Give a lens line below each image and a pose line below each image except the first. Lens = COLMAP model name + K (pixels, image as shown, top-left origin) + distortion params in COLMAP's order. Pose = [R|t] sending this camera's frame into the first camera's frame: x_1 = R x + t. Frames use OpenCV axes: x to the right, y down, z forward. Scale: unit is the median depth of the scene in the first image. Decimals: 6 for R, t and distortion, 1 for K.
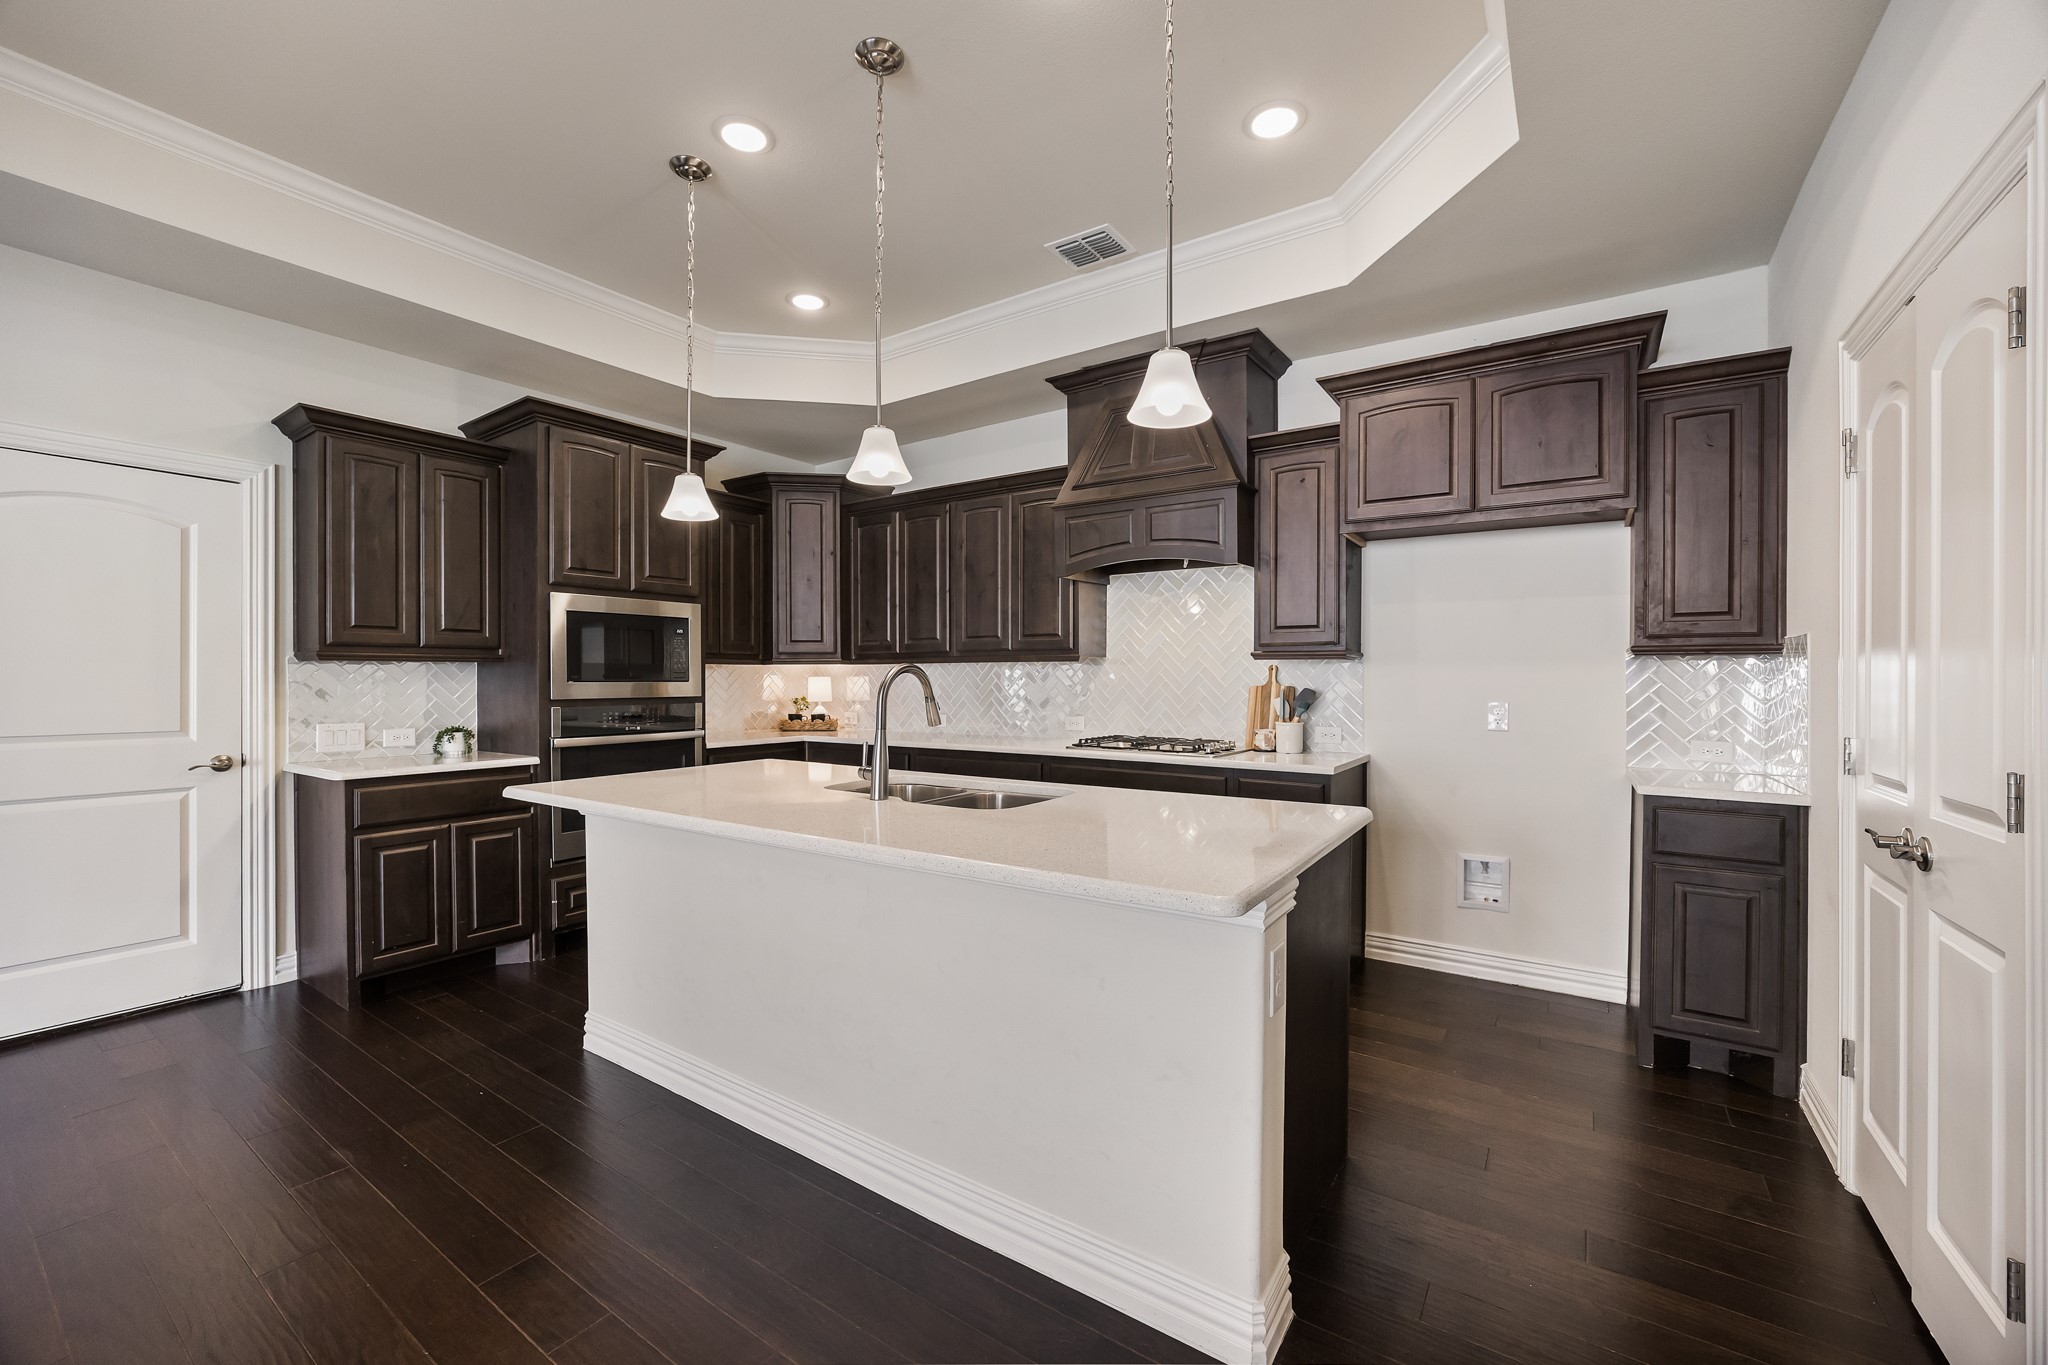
lens RADIAL K [[835.8, 0, 1024.9], [0, 835.8, 679.3], [0, 0, 1]] dist [-0.018680, 0.006900]
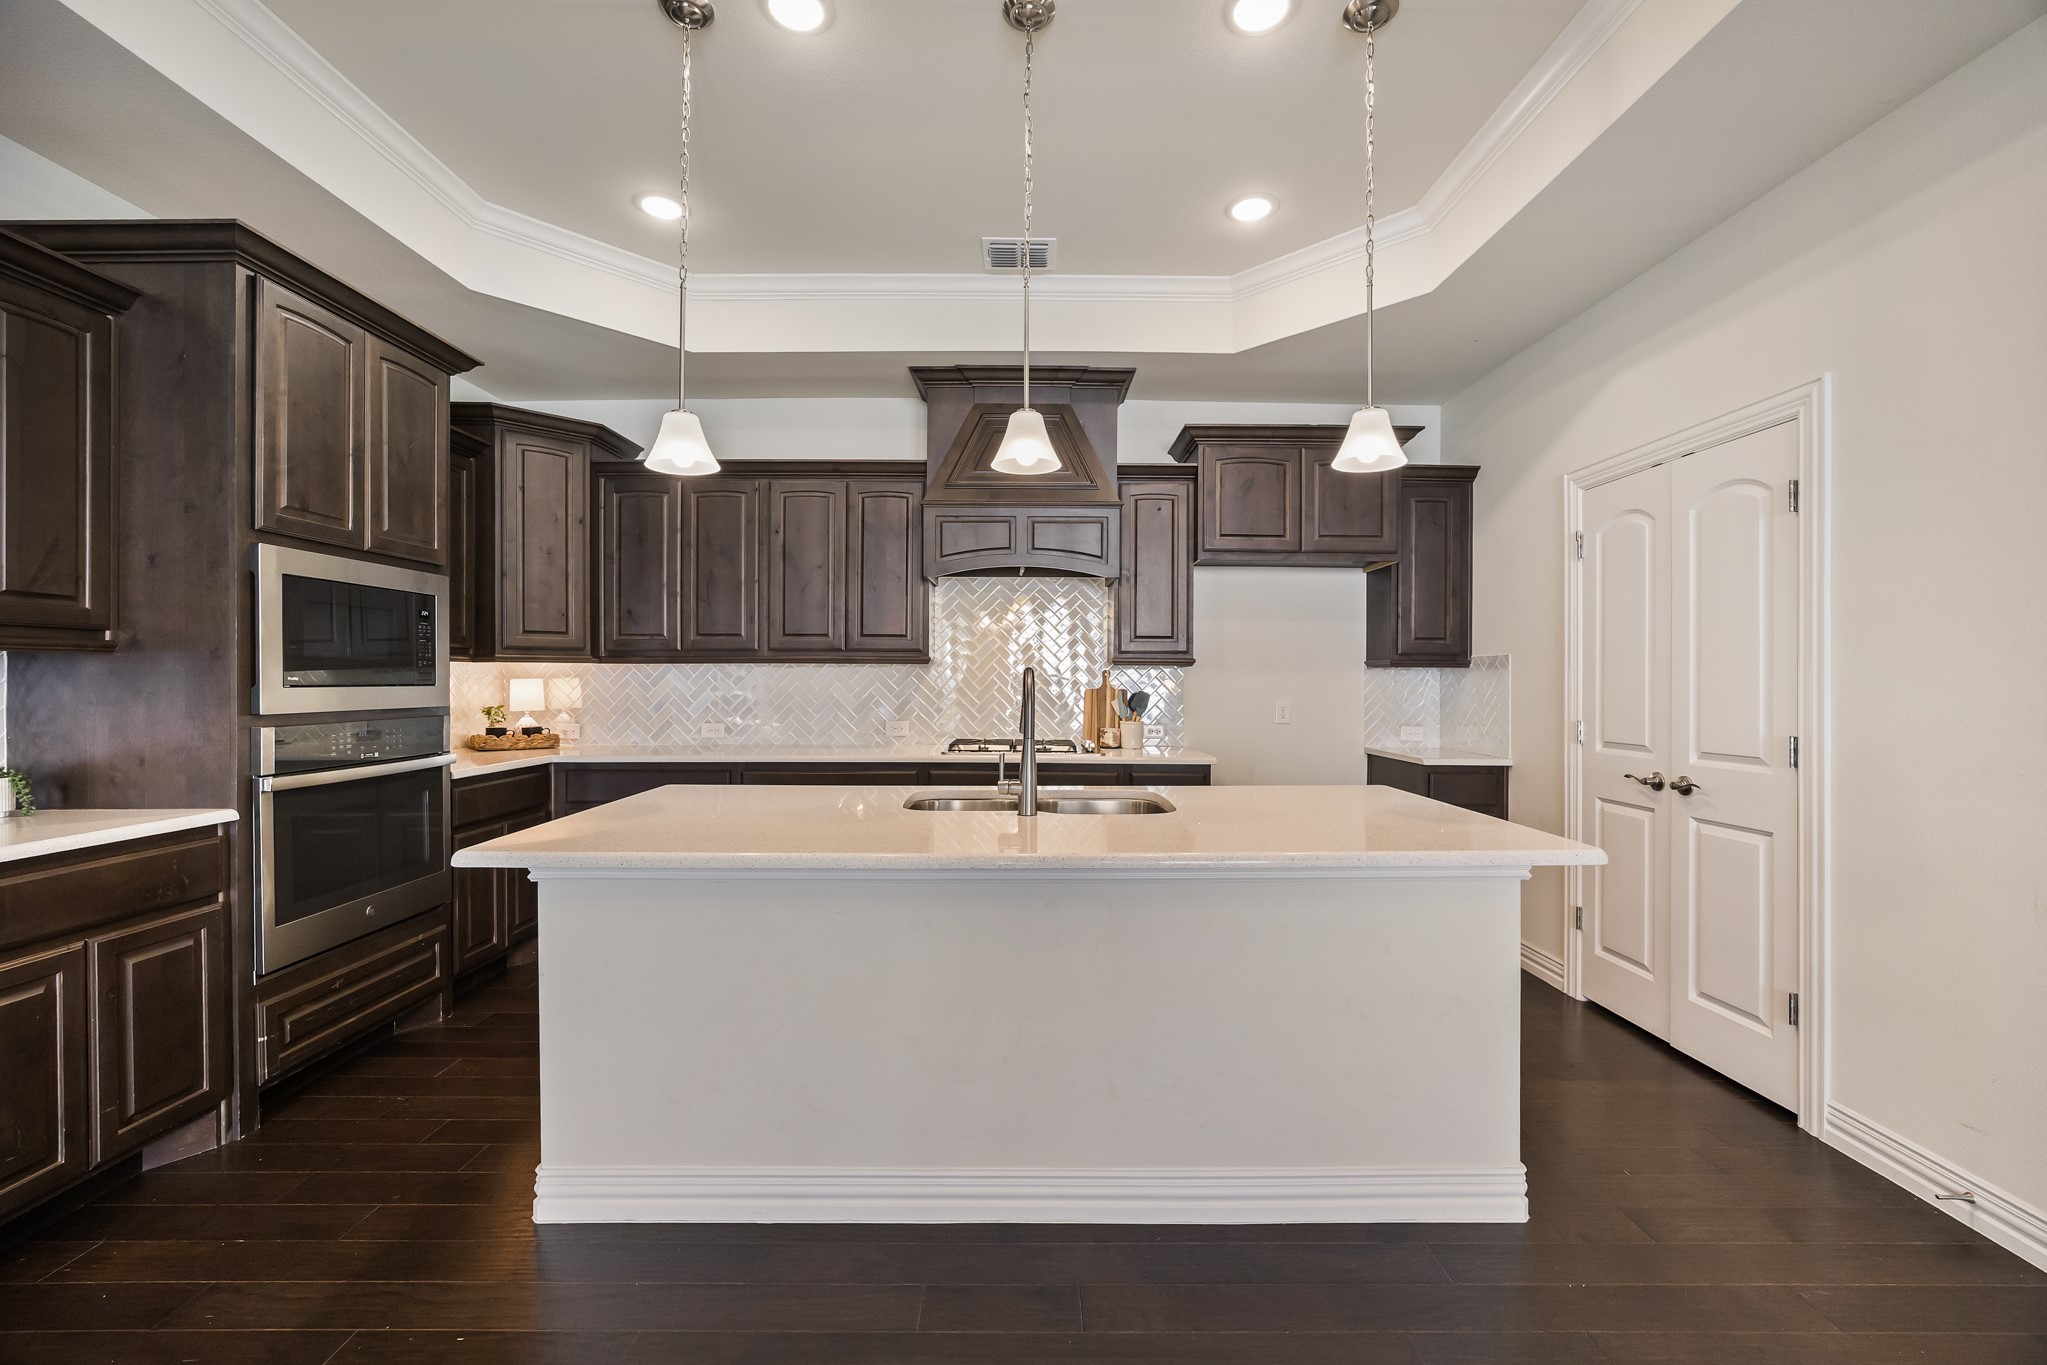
lens RADIAL K [[835.3, 0, 1036.1], [0, 835.3, 678.9], [0, 0, 1]] dist [-0.018680, 0.006900]
pose [[0.816771, 0.002831, 0.576955, -0.449609], [-0.002462, 0.999996, -0.001422, -0.003604], [-0.576957, -0.000259, 0.816775, 0.156622]]
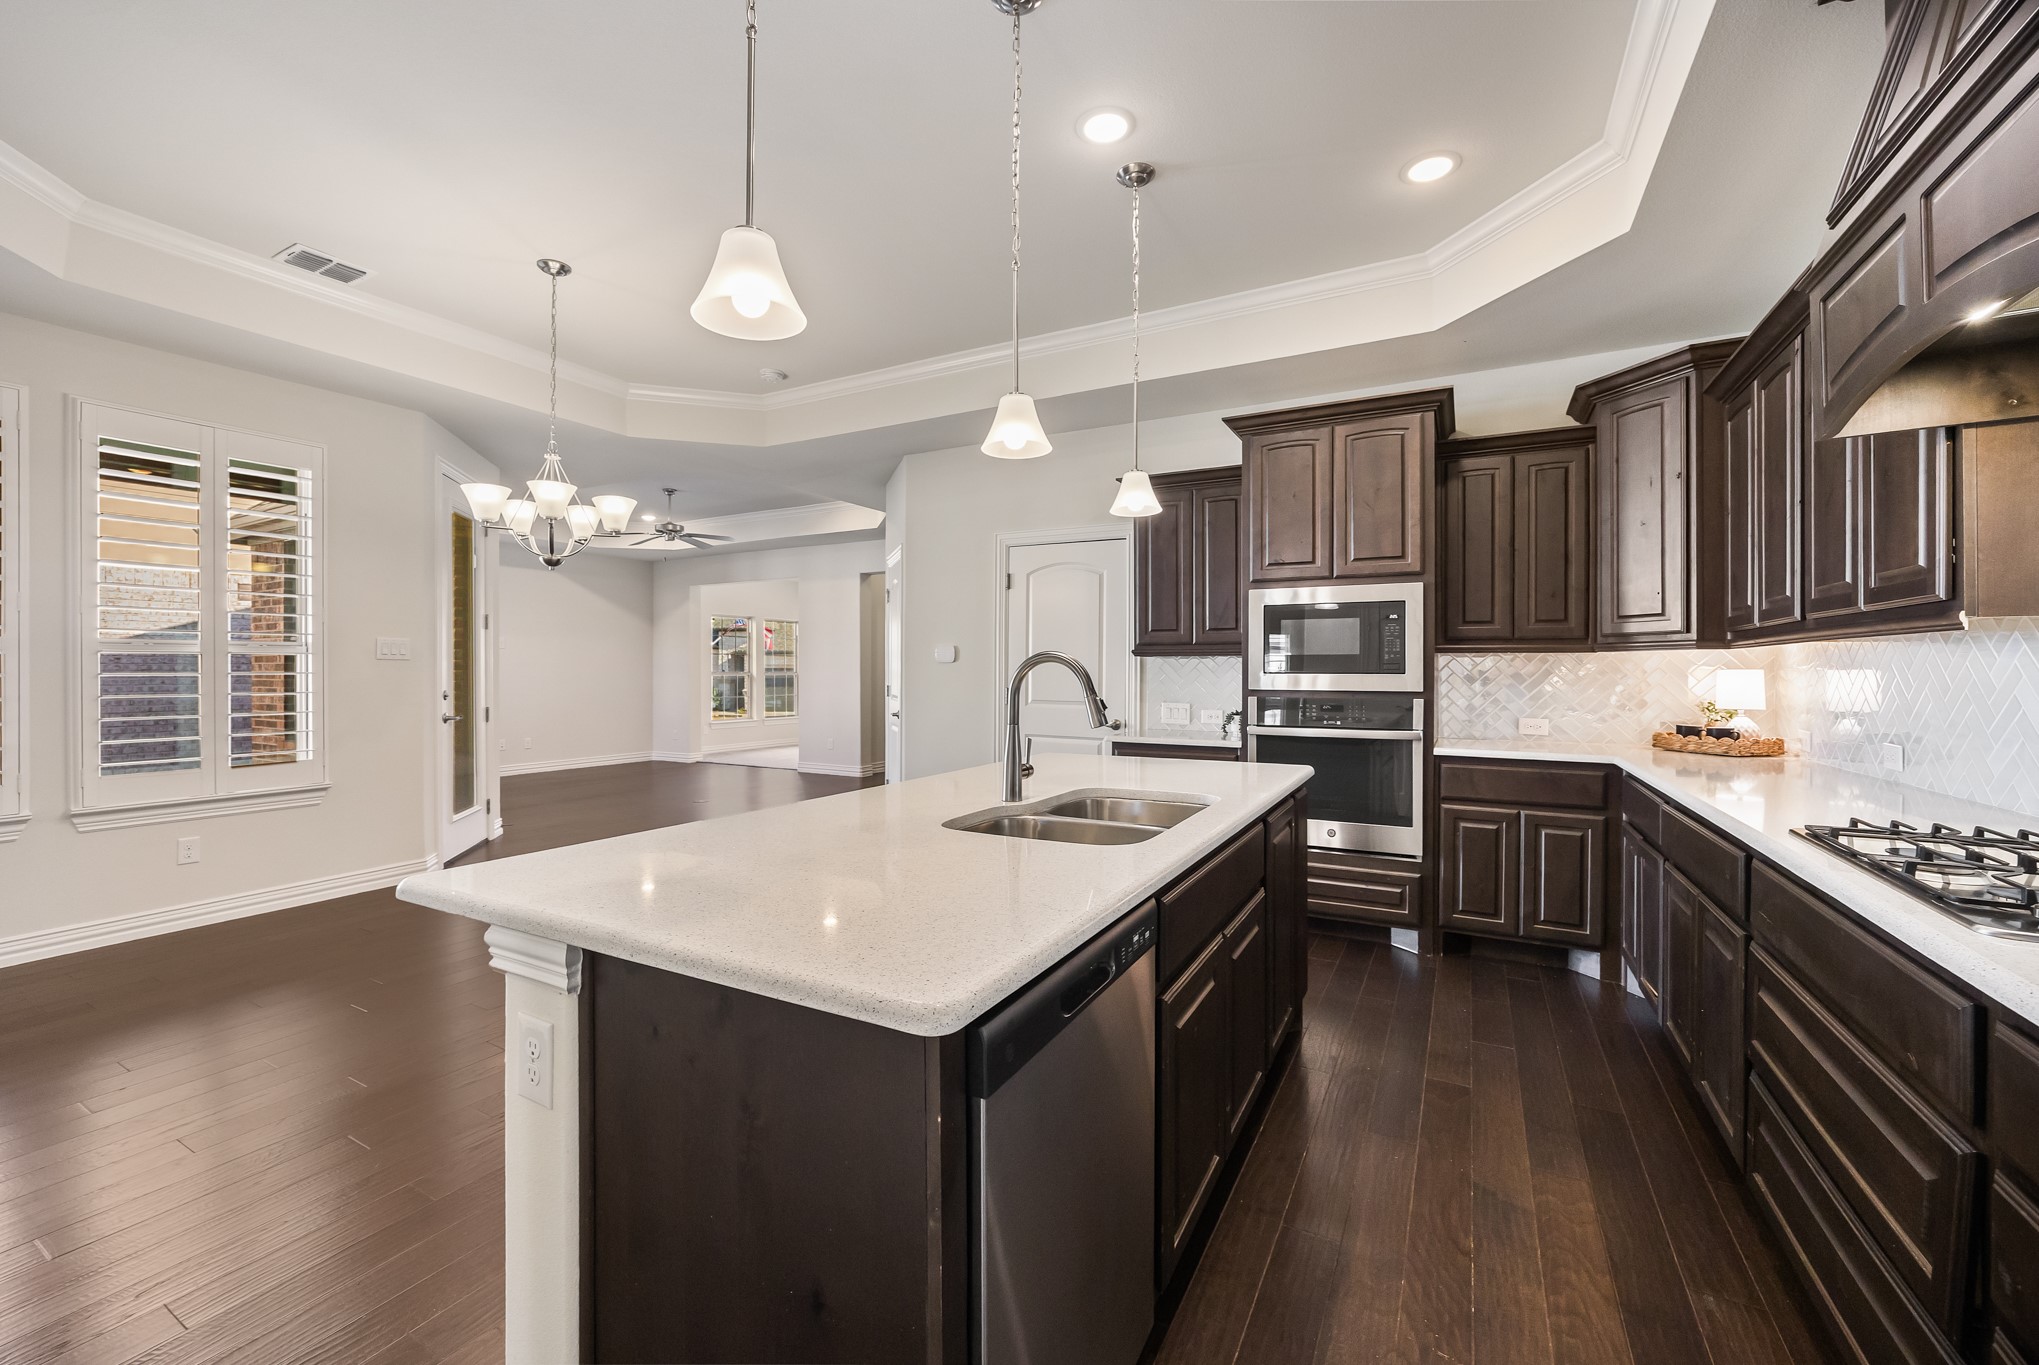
lens RADIAL K [[832.1, 0, 1007.4], [0, 832.1, 667.9], [0, 0, 1]] dist [-0.018680, 0.006900]
pose [[0.086016, -0.001079, -0.996293, 0.475638], [-0.005180, 0.999985, -0.001530, -0.000251], [0.996280, 0.005292, 0.086009, 0.591562]]
